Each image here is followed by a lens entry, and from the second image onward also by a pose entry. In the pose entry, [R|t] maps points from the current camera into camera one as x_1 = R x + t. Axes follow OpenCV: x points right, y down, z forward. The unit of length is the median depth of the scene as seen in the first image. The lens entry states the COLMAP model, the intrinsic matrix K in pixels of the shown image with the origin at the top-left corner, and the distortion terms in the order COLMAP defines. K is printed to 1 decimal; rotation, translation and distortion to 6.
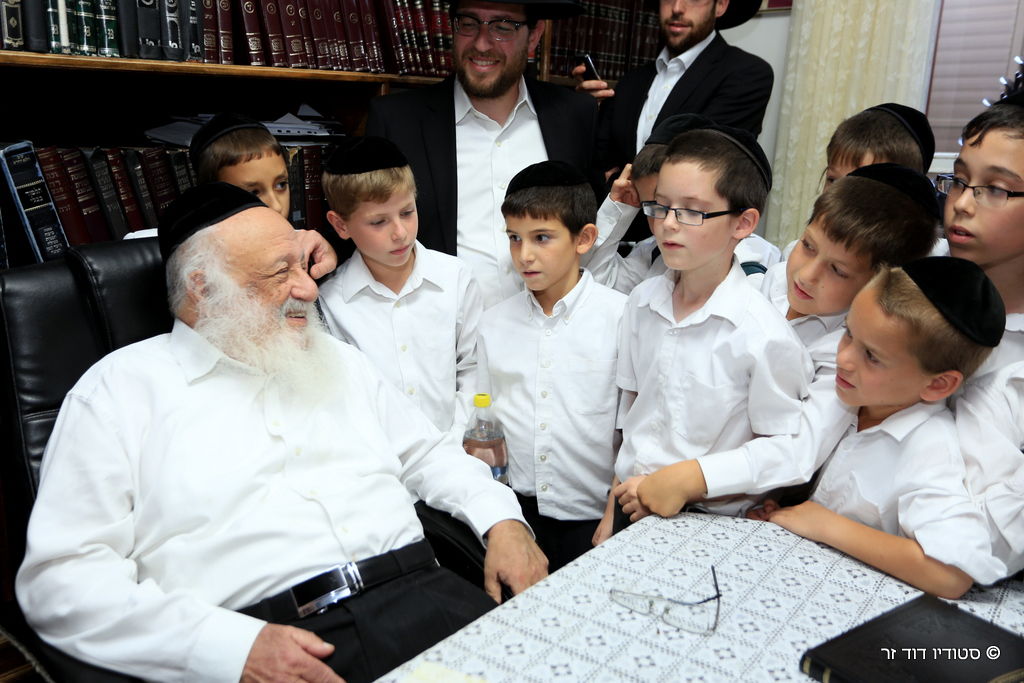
lens RADIAL K [[936.6, 0, 510.5], [0, 936.6, 341.0], [0, 0, 1]] dist [0.069811, 0.027465]
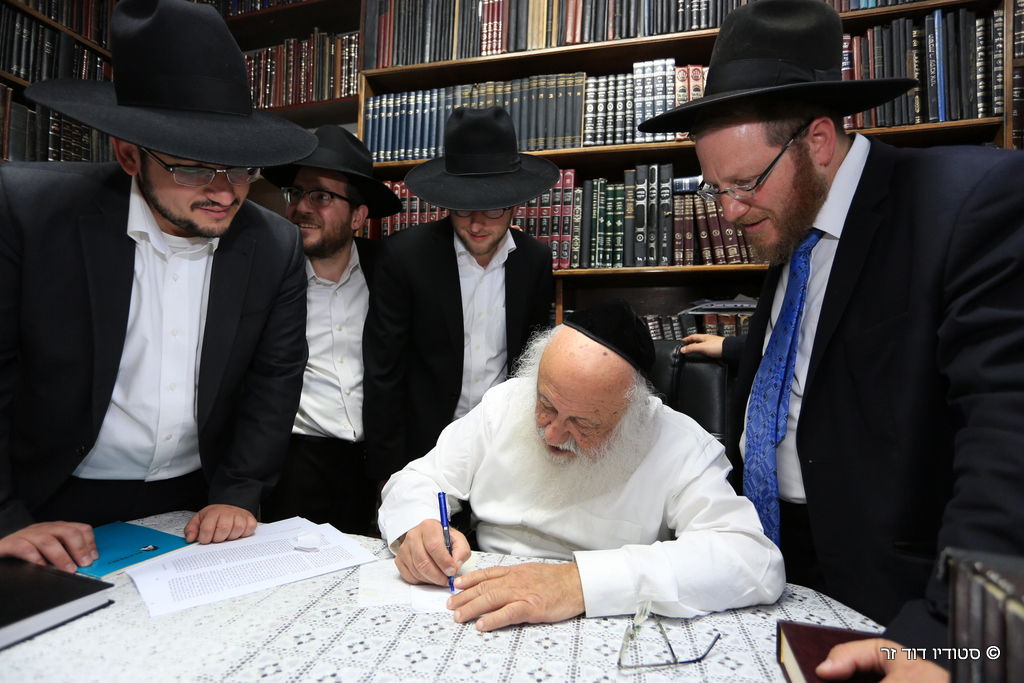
lens RADIAL K [[502.2, 0, 513.0], [0, 502.2, 334.7], [0, 0, 1]] dist [-0.064885, 0.023999]
pose [[0.462805, -0.046919, -0.885218, 0.363557], [-0.217913, 0.961934, -0.164913, 0.055777], [0.859259, 0.269223, 0.434964, 0.342948]]
